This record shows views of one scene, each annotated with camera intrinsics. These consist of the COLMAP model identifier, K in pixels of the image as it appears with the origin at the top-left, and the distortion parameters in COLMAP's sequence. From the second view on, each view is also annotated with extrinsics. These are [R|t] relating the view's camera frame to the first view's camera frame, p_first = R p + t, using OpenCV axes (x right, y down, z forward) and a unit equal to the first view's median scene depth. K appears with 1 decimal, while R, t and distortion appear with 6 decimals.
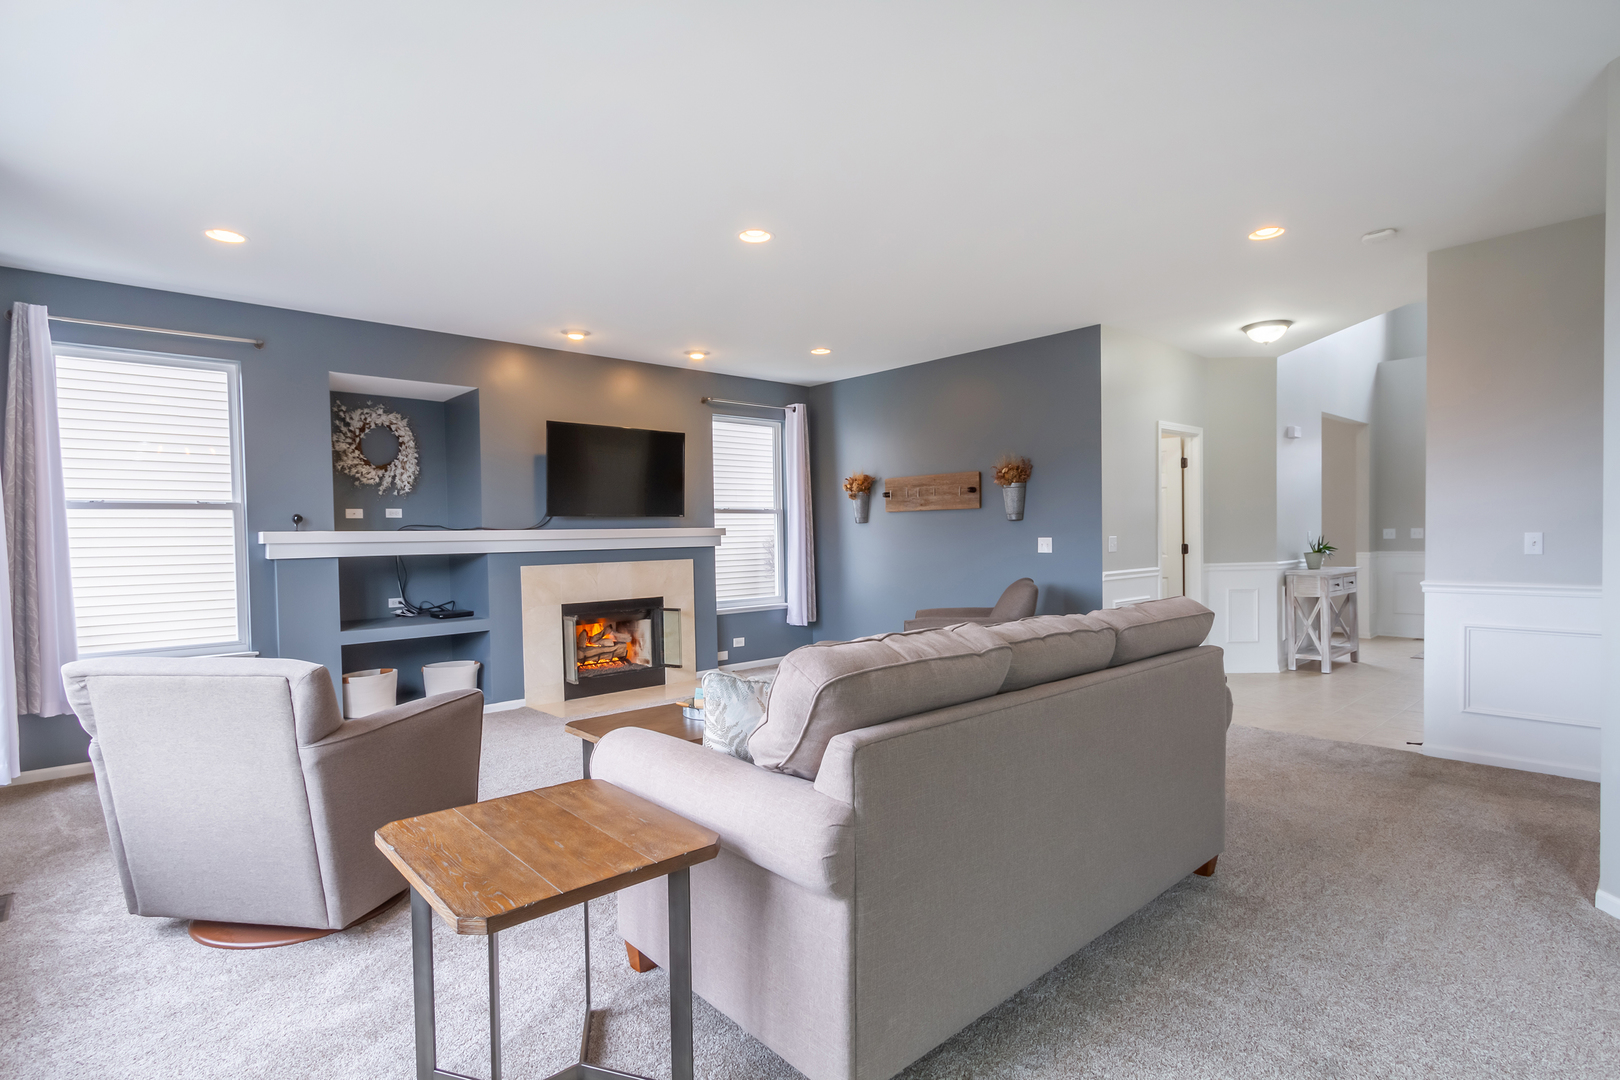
lens RADIAL K [[819.9, 0, 818.7], [0, 819.9, 539.8], [0, 0, 1]] dist [0.000910, -0.000020]
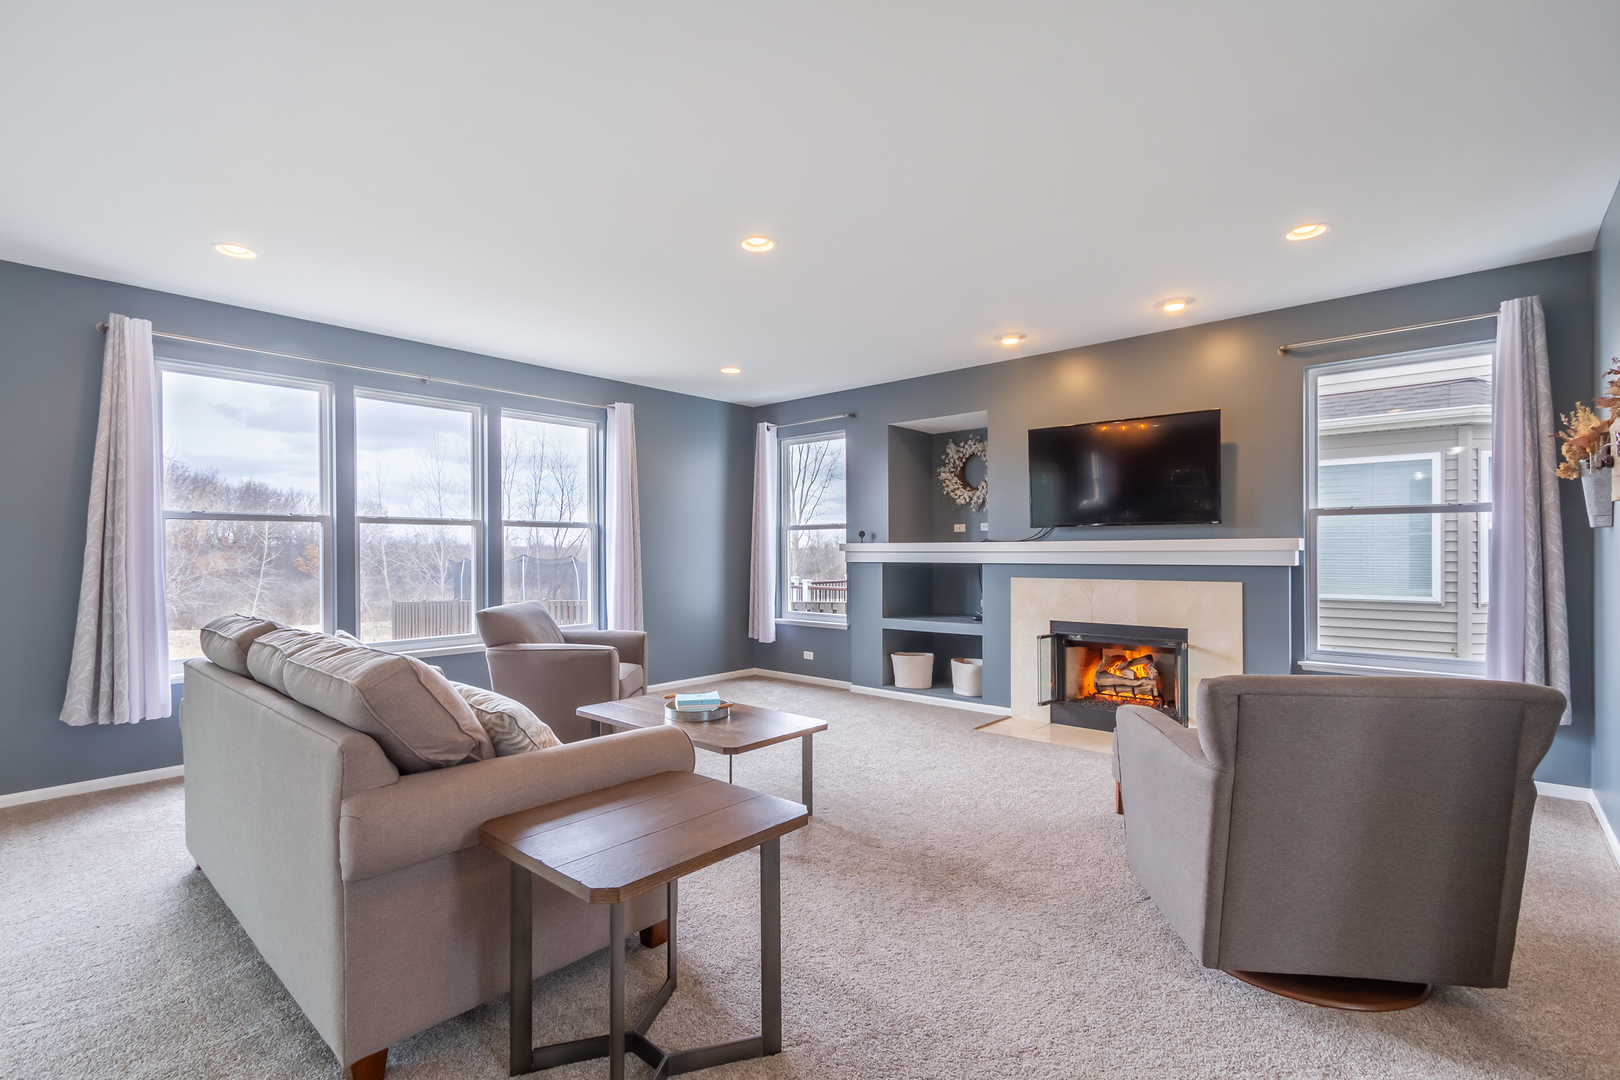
lens RADIAL K [[739.4, 0, 816.4], [0, 739.4, 548.1], [0, 0, 1]] dist [0.004534, 0.000600]
pose [[0.089775, 0.016100, -0.995832, 0.524804], [-0.002649, 0.999870, 0.015927, -0.018306], [0.995959, 0.001208, 0.089806, 0.672789]]
